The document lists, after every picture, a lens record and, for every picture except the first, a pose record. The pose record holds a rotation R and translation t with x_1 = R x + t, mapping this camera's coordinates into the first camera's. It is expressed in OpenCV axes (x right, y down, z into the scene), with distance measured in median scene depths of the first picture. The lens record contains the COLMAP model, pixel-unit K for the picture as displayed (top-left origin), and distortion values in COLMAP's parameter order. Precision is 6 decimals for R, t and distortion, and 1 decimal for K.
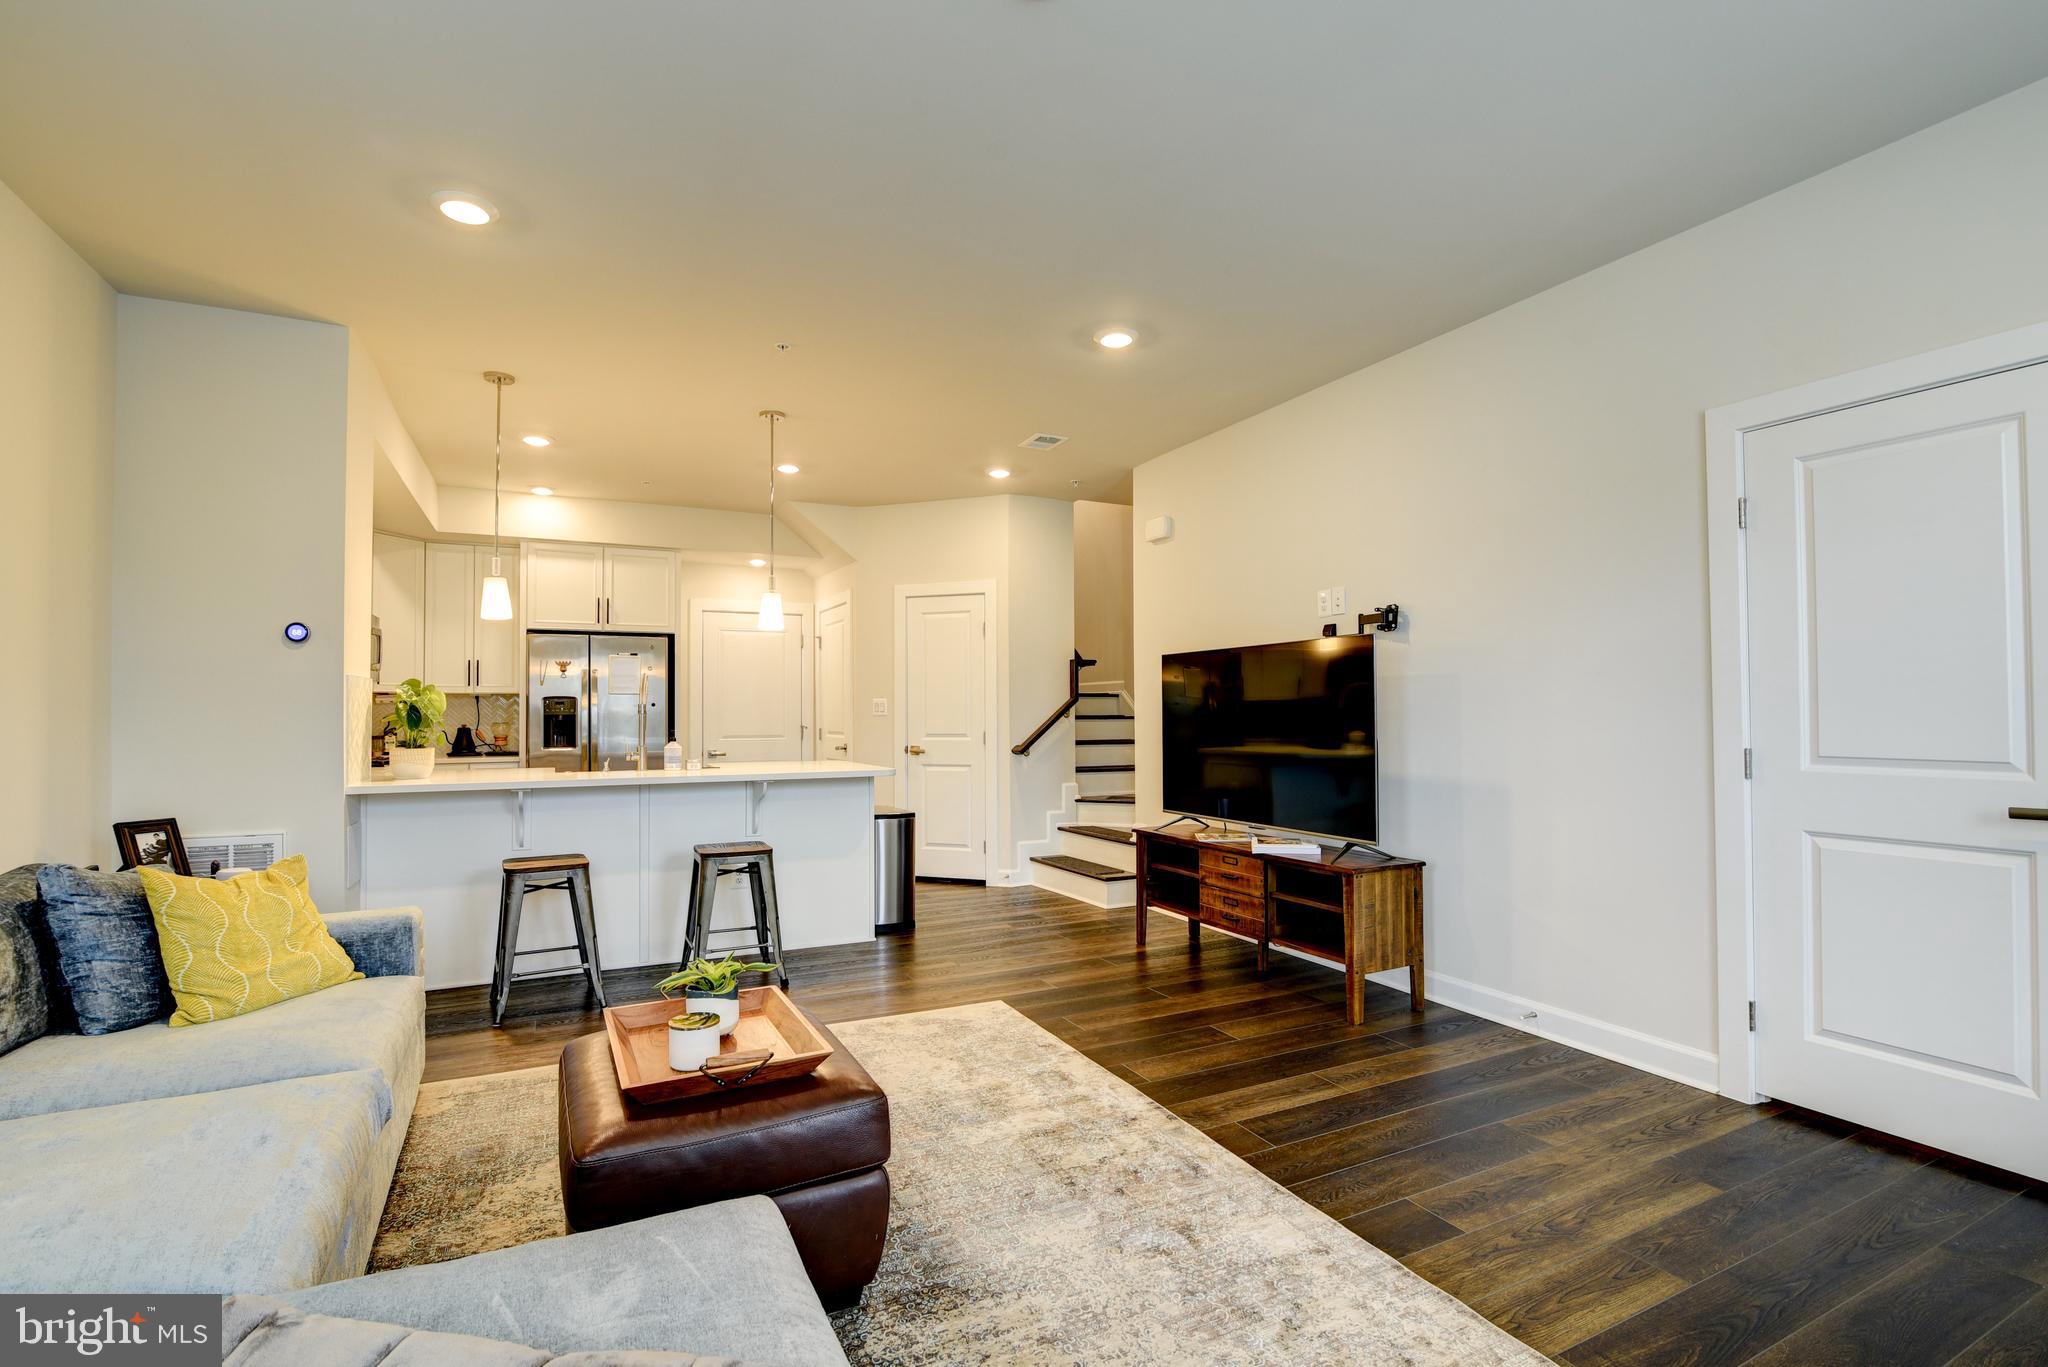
lens RADIAL K [[940.8, 0, 1021.0], [0, 940.8, 692.4], [0, 0, 1]] dist [-0.018631, 0.000903]
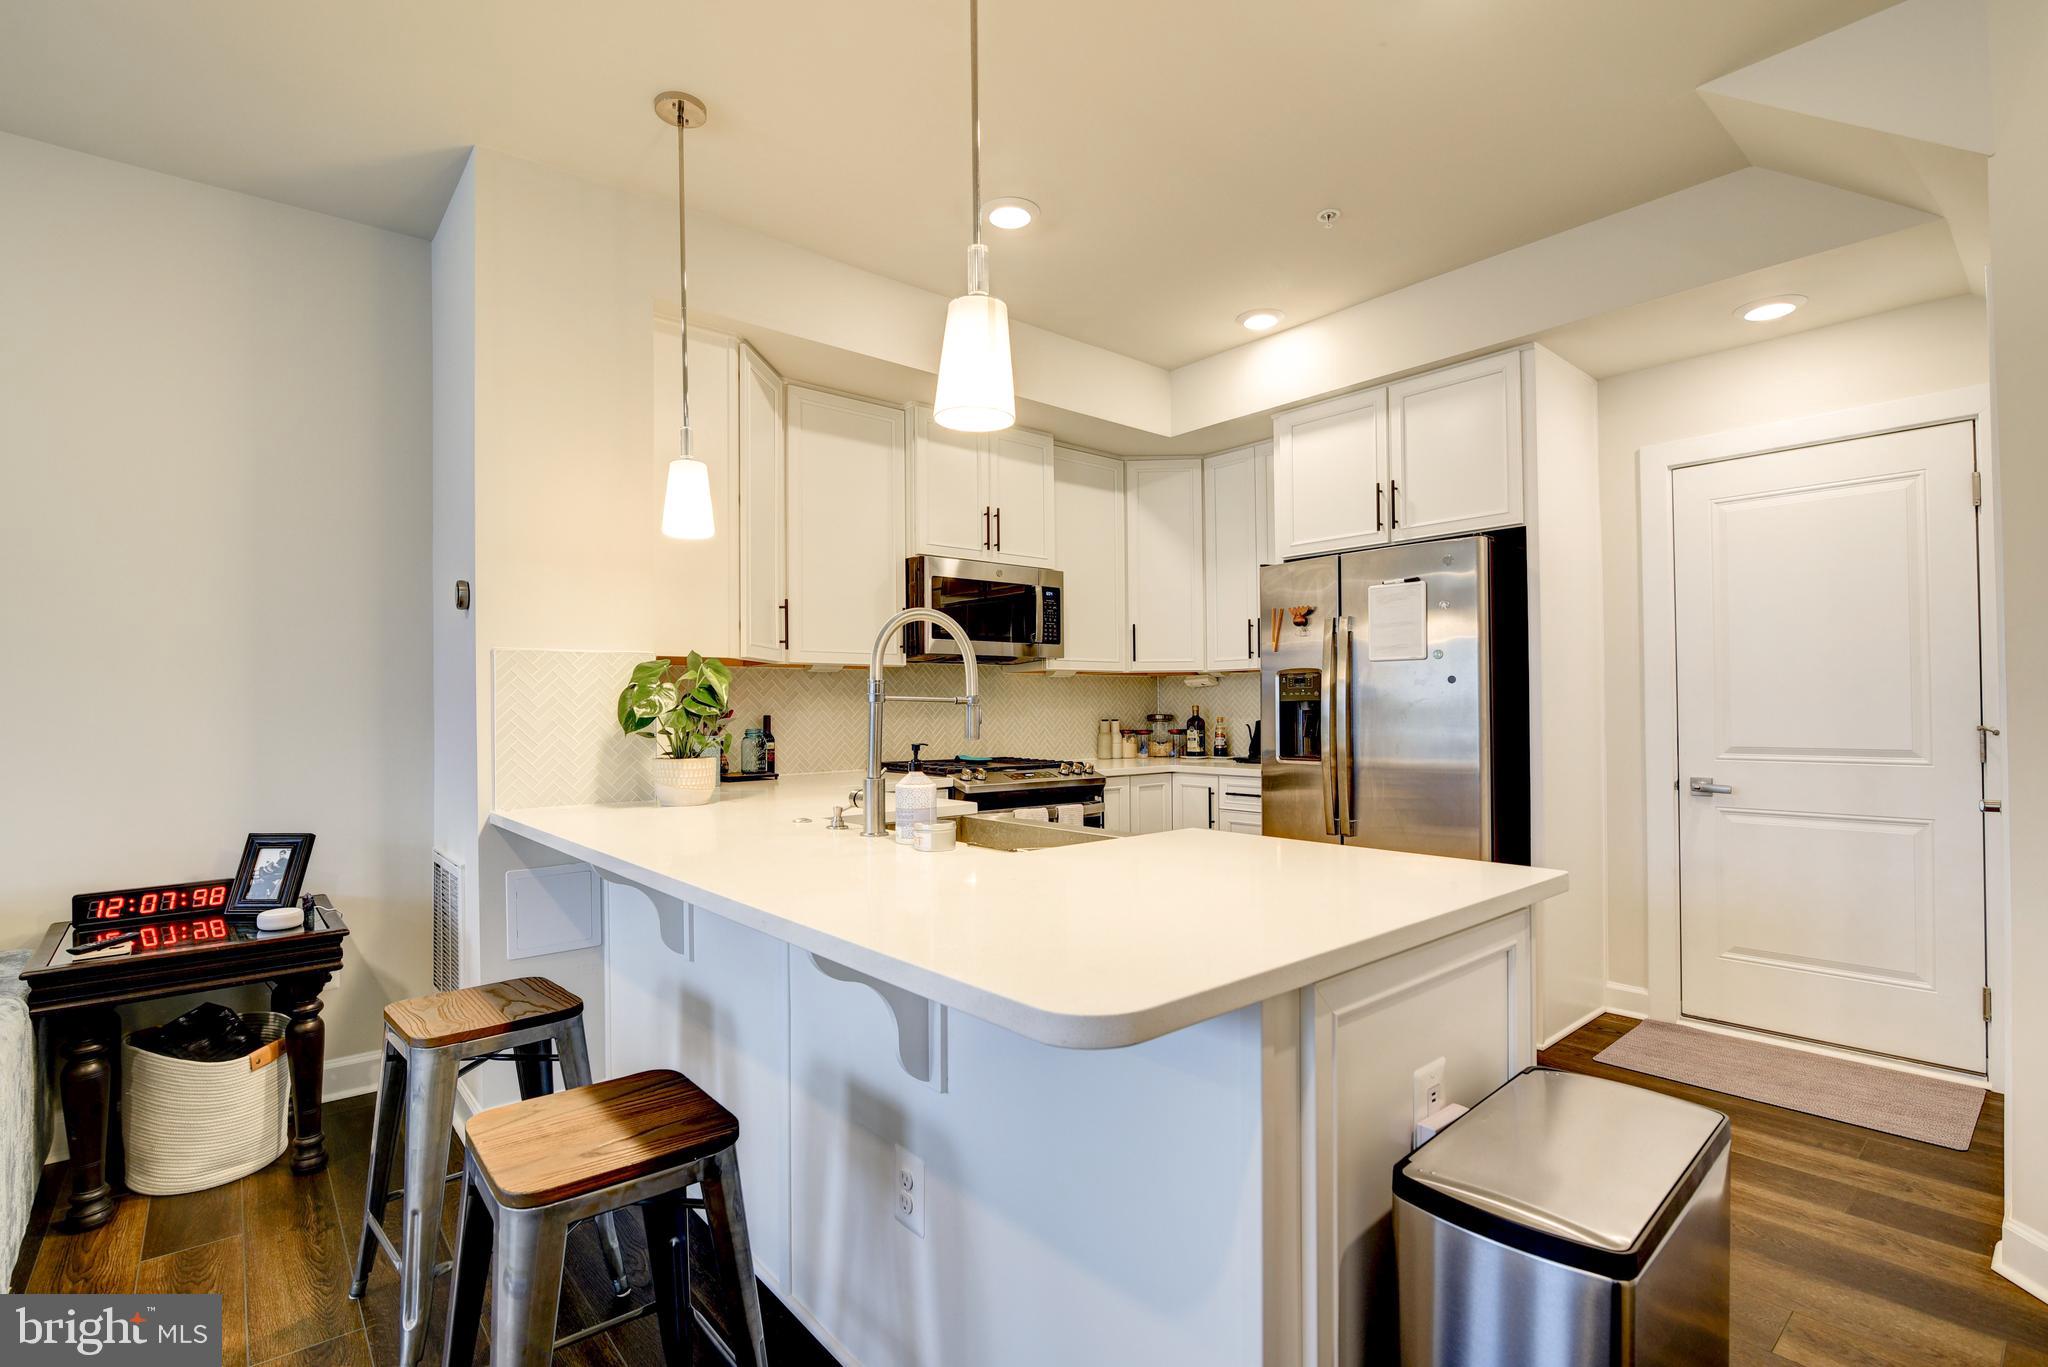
lens RADIAL K [[940.8, 0, 1020.7], [0, 940.8, 698.4], [0, 0, 1]] dist [-0.018631, 0.000903]
pose [[0.241600, -0.005546, -0.970360, 0.022724], [0.030278, 0.999540, 0.001826, 0.015921], [0.969903, -0.029822, 0.241657, 0.695050]]
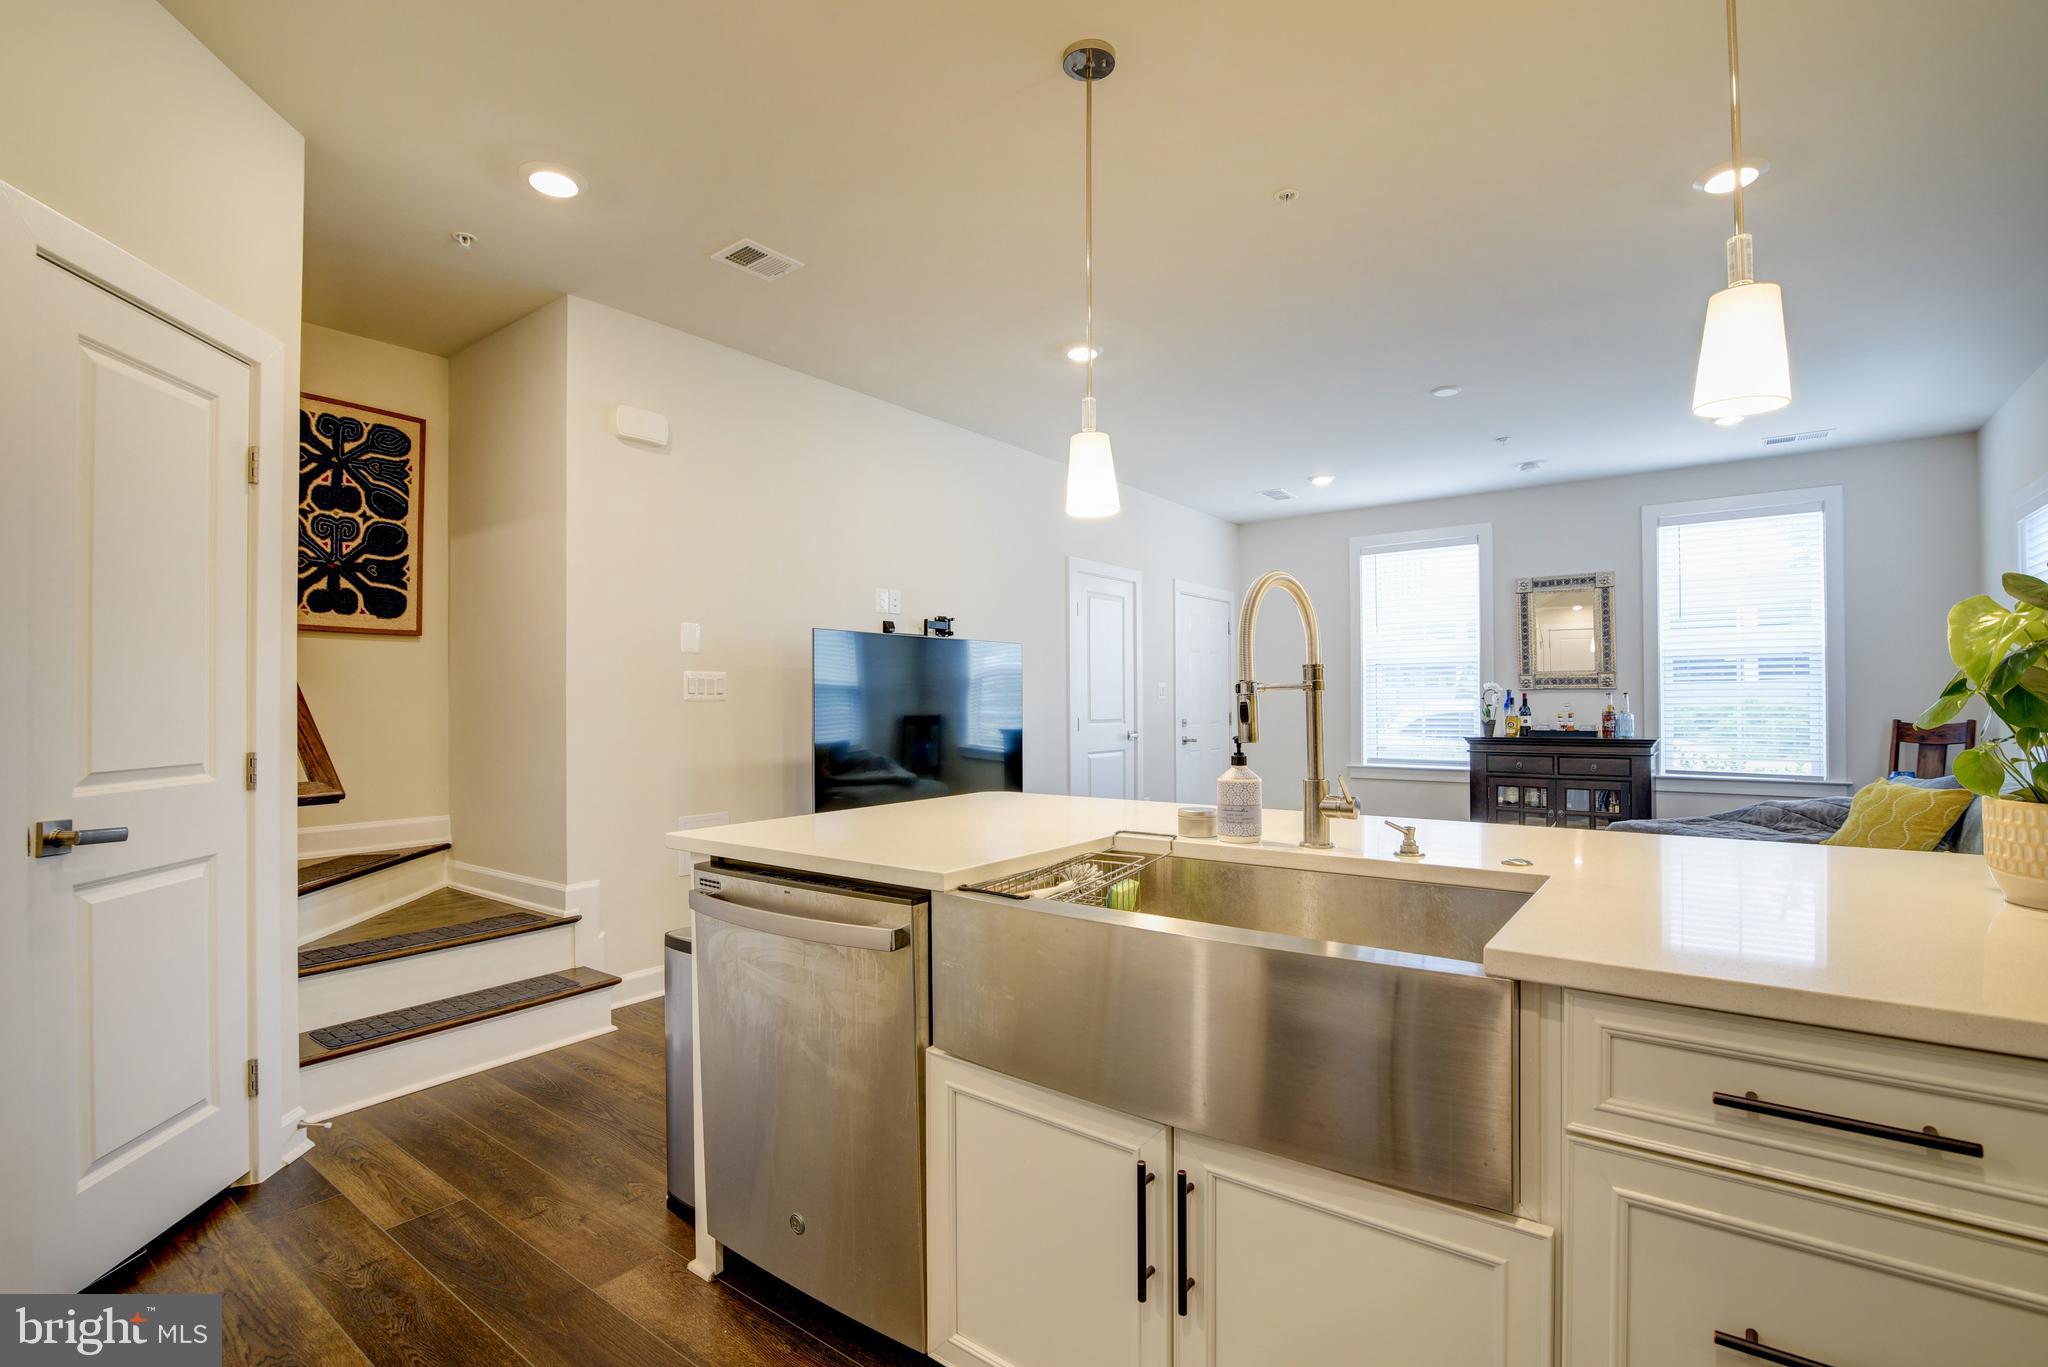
lens RADIAL K [[940.8, 0, 1029.0], [0, 940.8, 690.1], [0, 0, 1]] dist [-0.018631, 0.000903]
pose [[-0.452789, 0.018134, 0.891433, -0.493412], [-0.012381, 0.999569, -0.026623, 0.024156], [-0.891532, -0.023091, -0.452369, 0.915266]]
